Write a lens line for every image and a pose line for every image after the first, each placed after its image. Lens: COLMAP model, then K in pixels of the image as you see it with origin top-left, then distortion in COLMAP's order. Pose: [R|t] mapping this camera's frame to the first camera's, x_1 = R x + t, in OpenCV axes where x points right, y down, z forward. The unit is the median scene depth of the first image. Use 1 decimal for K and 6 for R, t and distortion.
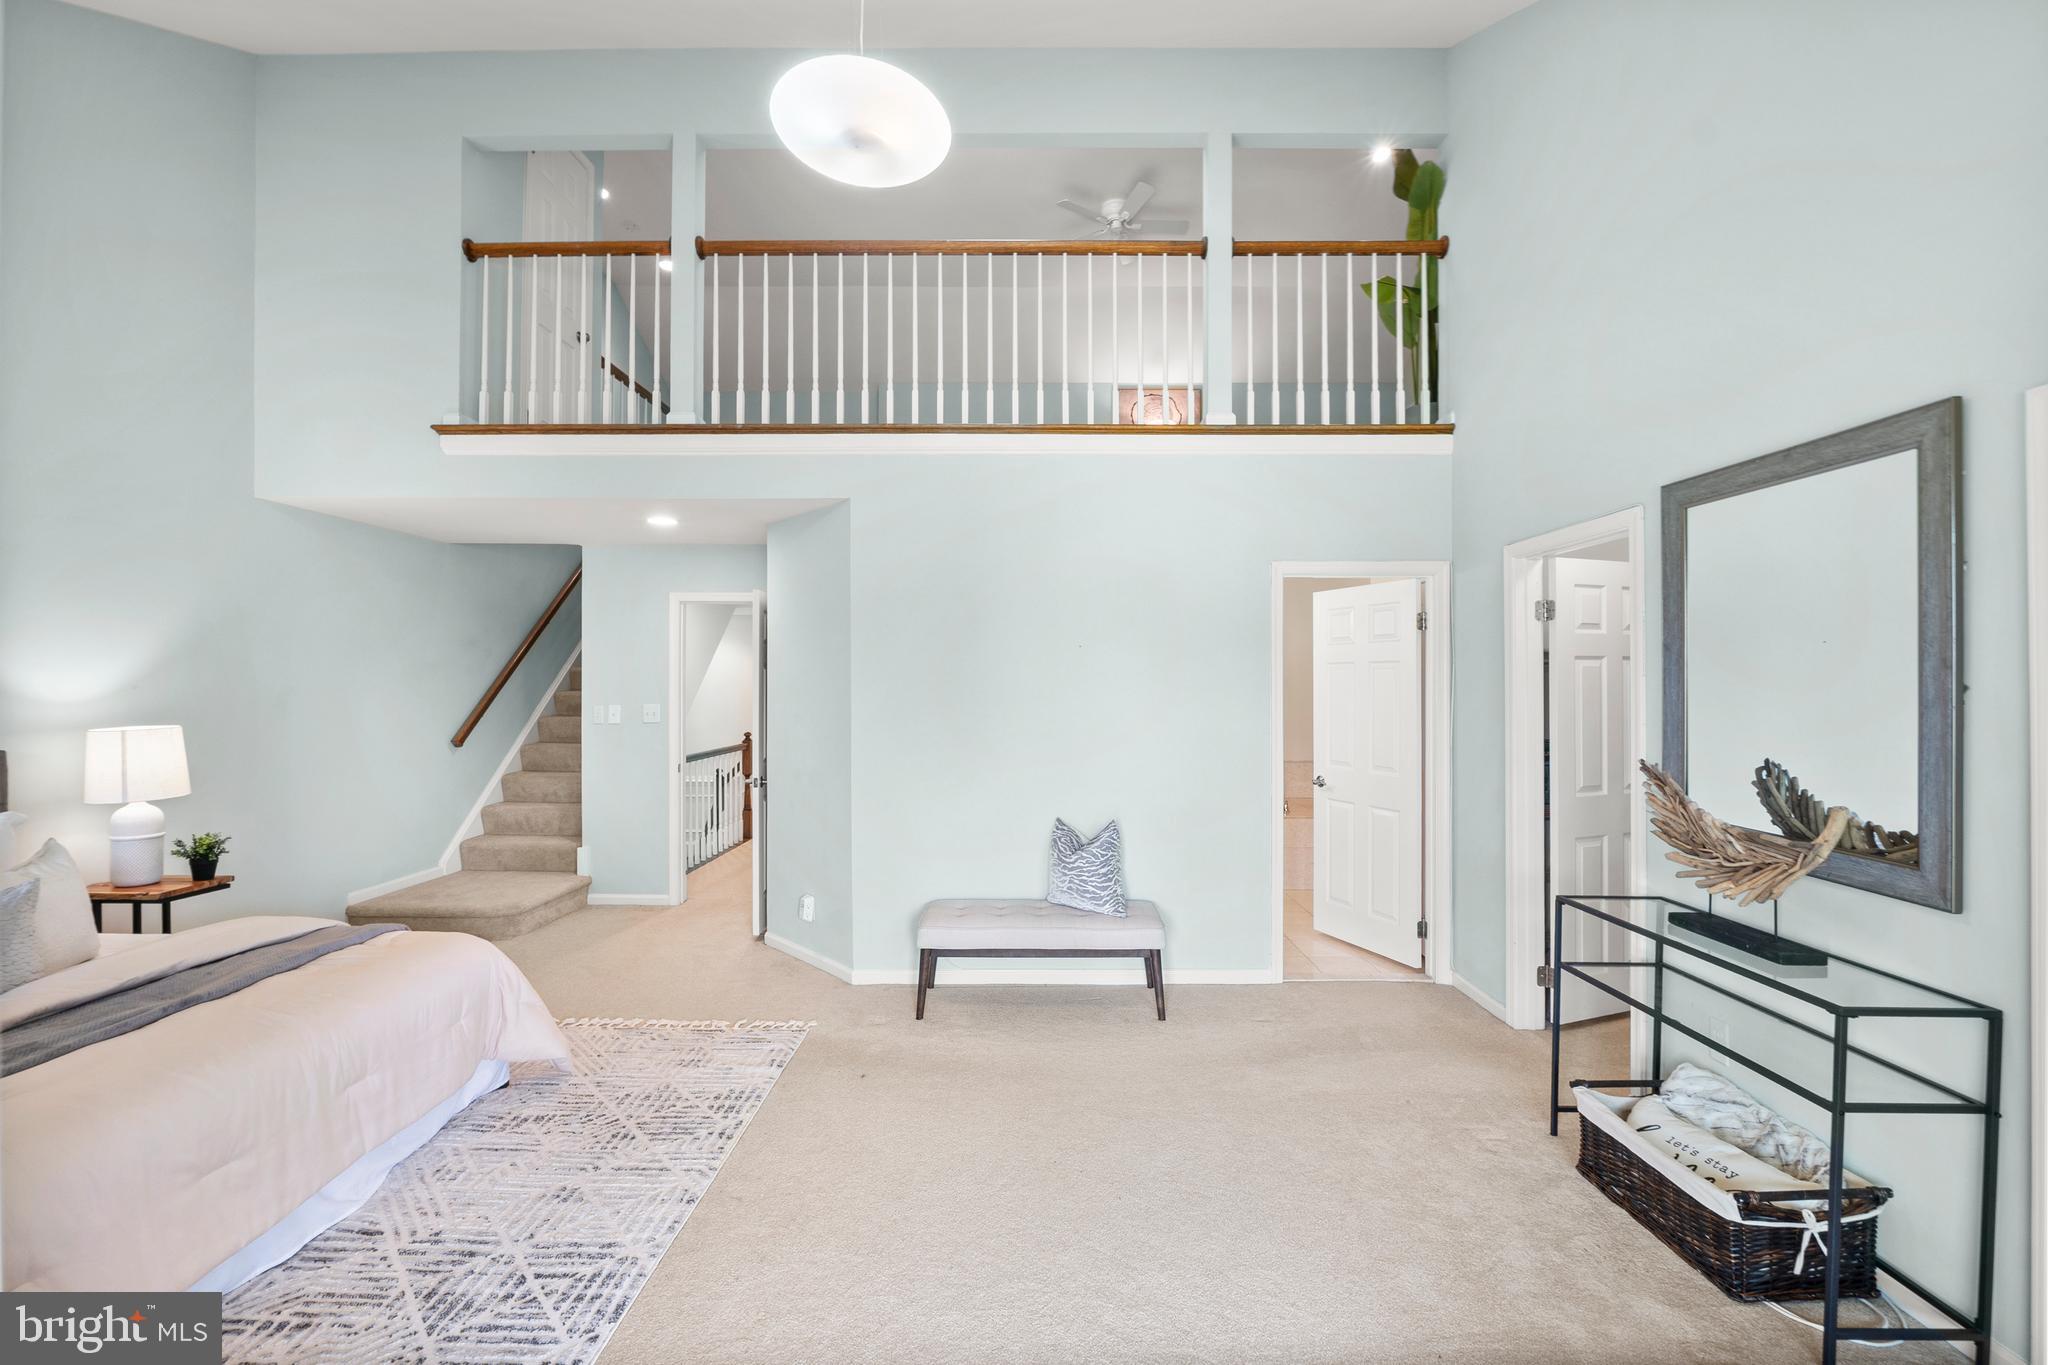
lens RADIAL K [[847.7, 0, 1033.9], [0, 847.7, 682.7], [0, 0, 1]] dist [-0.013673, 0.001426]
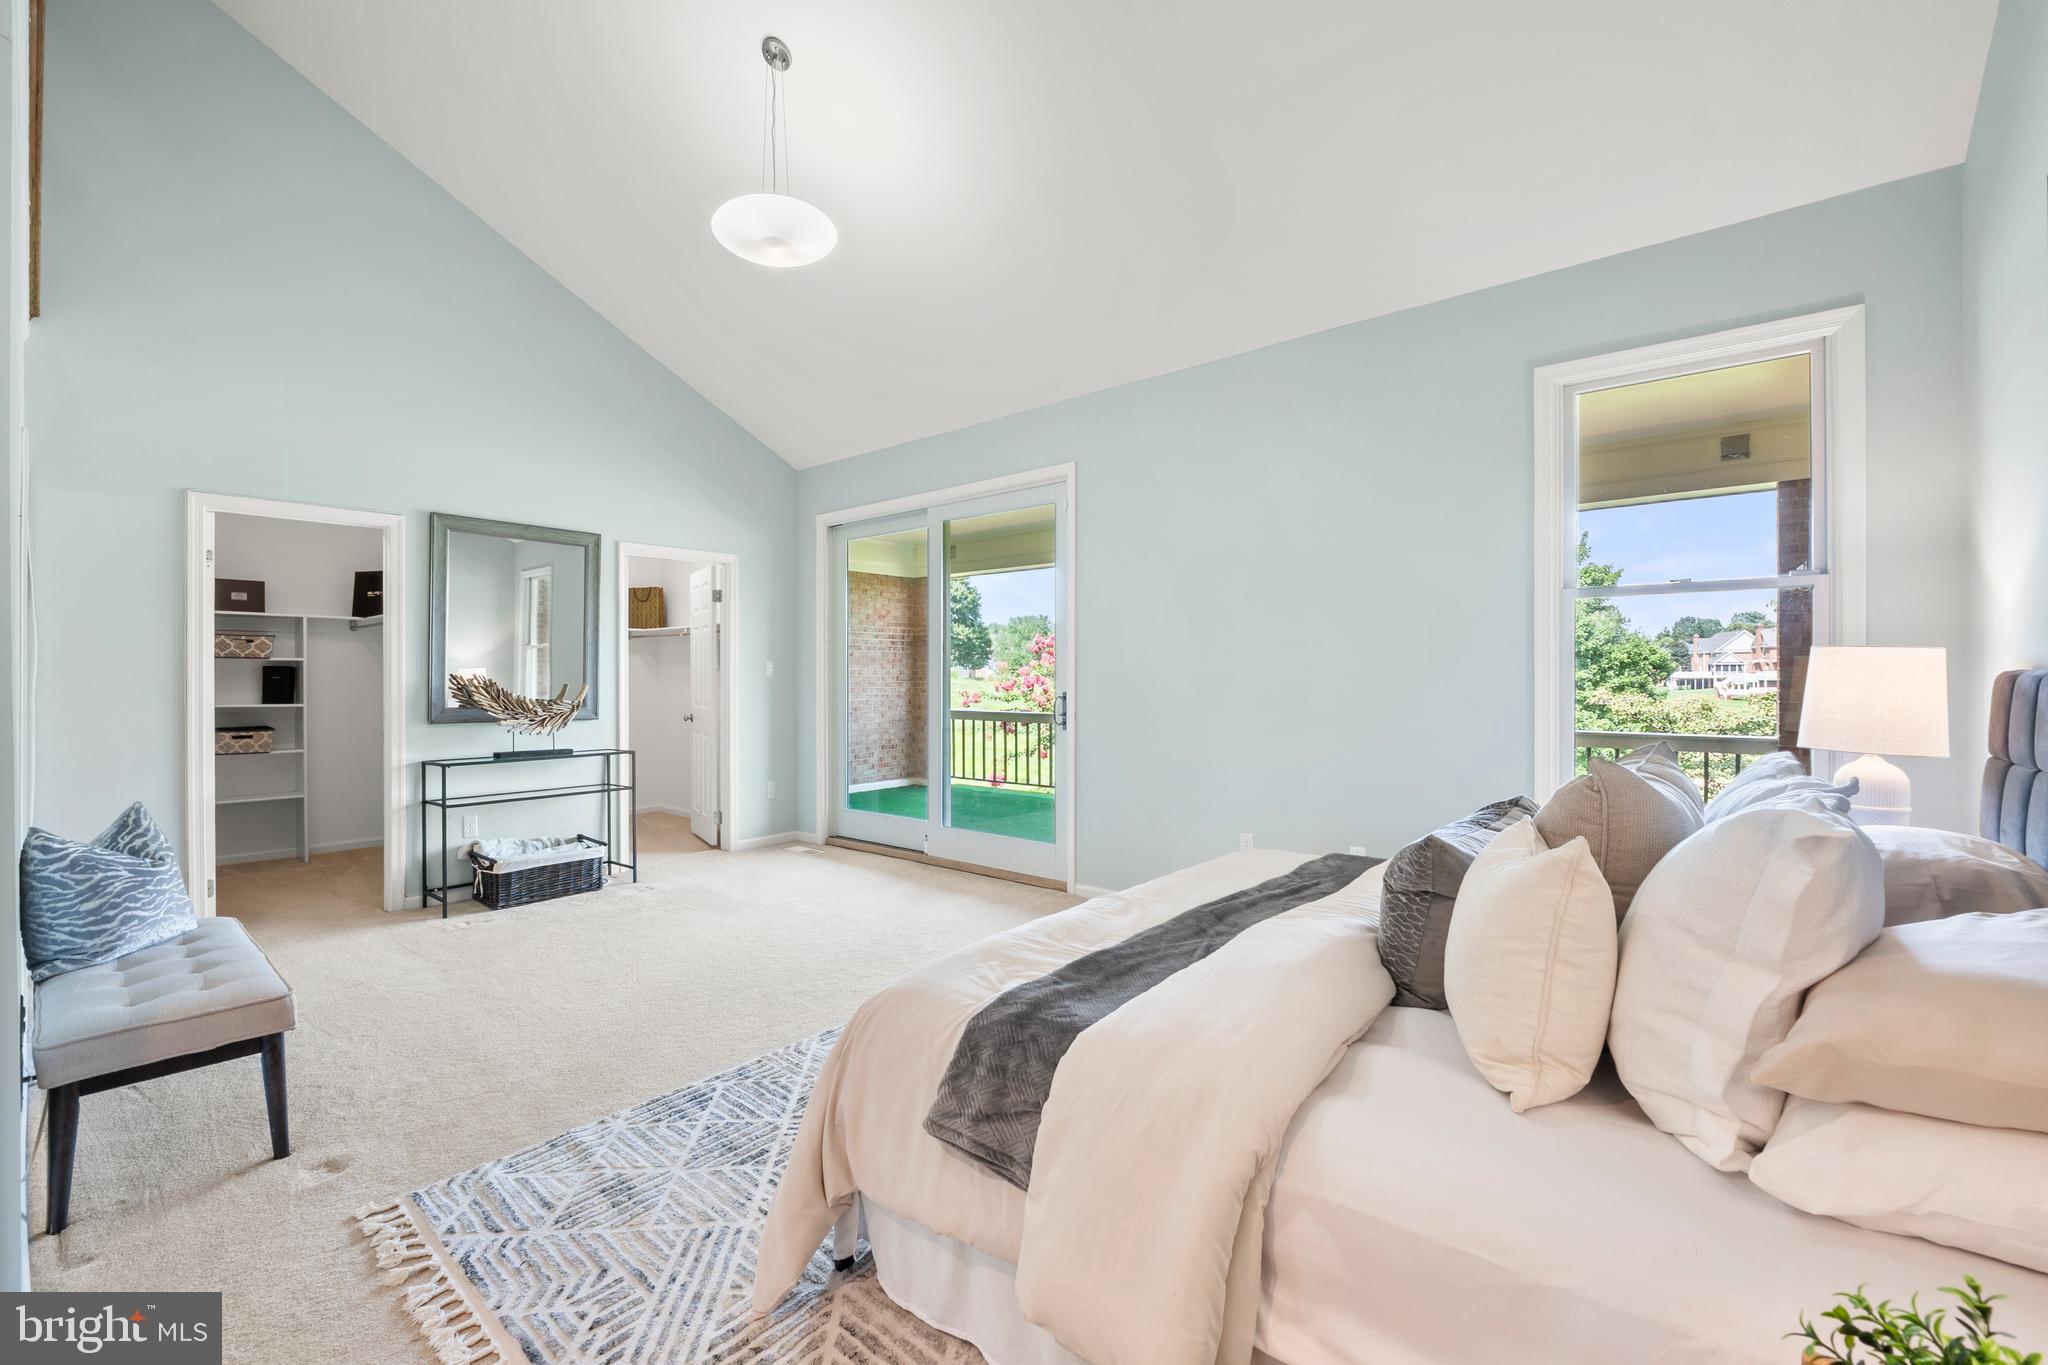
lens RADIAL K [[847.7, 0, 1022.4], [0, 847.7, 675.0], [0, 0, 1]] dist [-0.013673, 0.001426]
pose [[-0.766415, 0.004063, 0.642332, -0.892573], [-0.000817, 0.999973, -0.007300, 0.073061], [-0.642345, -0.006120, -0.766391, 1.116725]]
